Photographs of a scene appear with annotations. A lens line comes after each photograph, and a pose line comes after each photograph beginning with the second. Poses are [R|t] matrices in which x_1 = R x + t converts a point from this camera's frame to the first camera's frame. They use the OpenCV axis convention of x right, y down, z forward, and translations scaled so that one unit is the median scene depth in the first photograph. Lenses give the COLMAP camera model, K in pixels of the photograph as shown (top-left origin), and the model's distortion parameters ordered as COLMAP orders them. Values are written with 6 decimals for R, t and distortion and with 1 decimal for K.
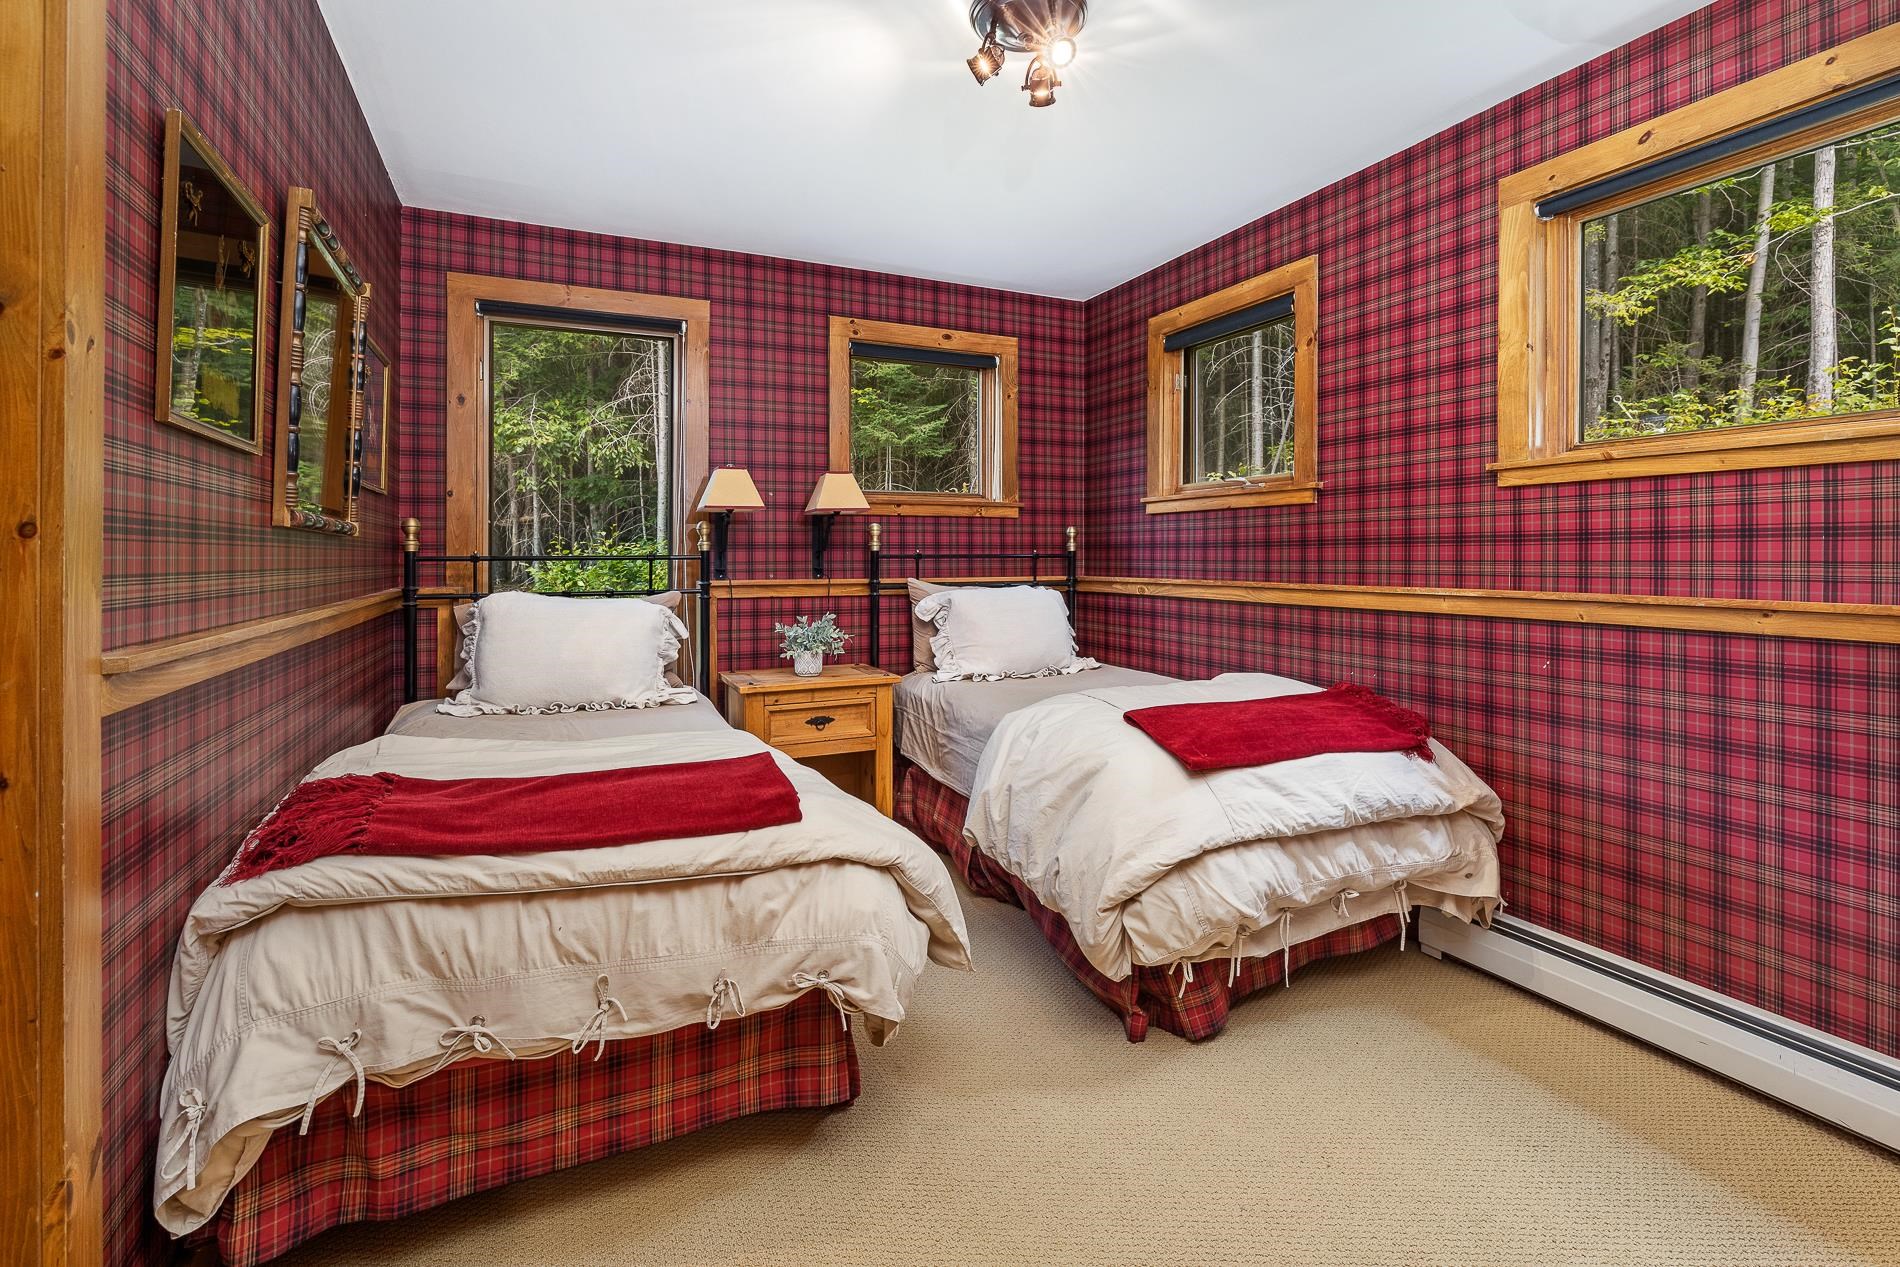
lens RADIAL K [[870.7, 0, 950.4], [0, 870.7, 563.5], [0, 0, 1]] dist [-0.000741, -0.000006]
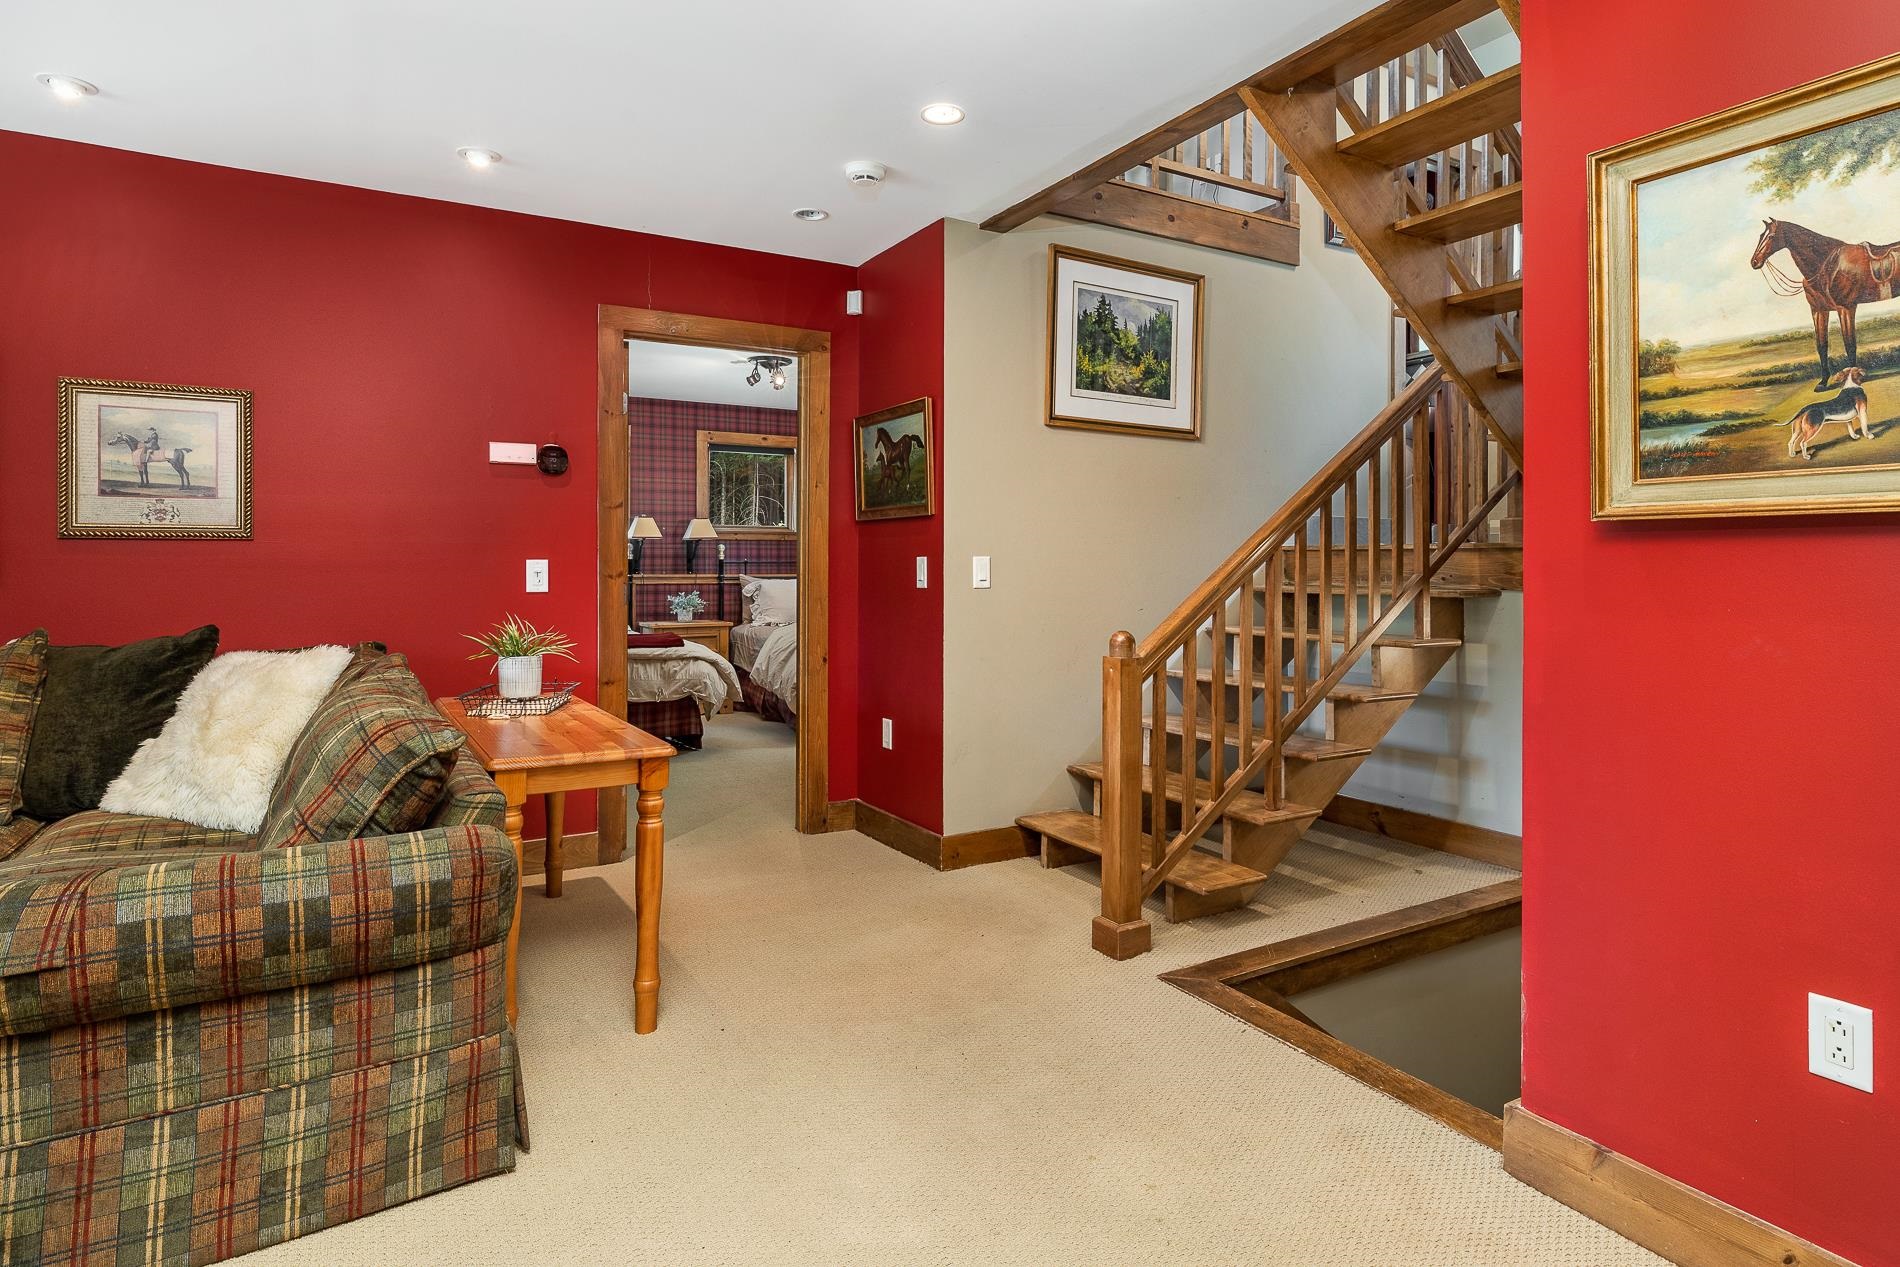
lens RADIAL K [[1023.9, 0, 967.9], [0, 1023.9, 573.0], [0, 0, 1]] dist [0.000868, 0.000072]
pose [[0.993453, 0.002249, 0.114216, 0.188956], [-0.002379, 0.999997, 0.000999, 0.011193], [-0.114214, -0.001264, 0.993455, -1.246795]]
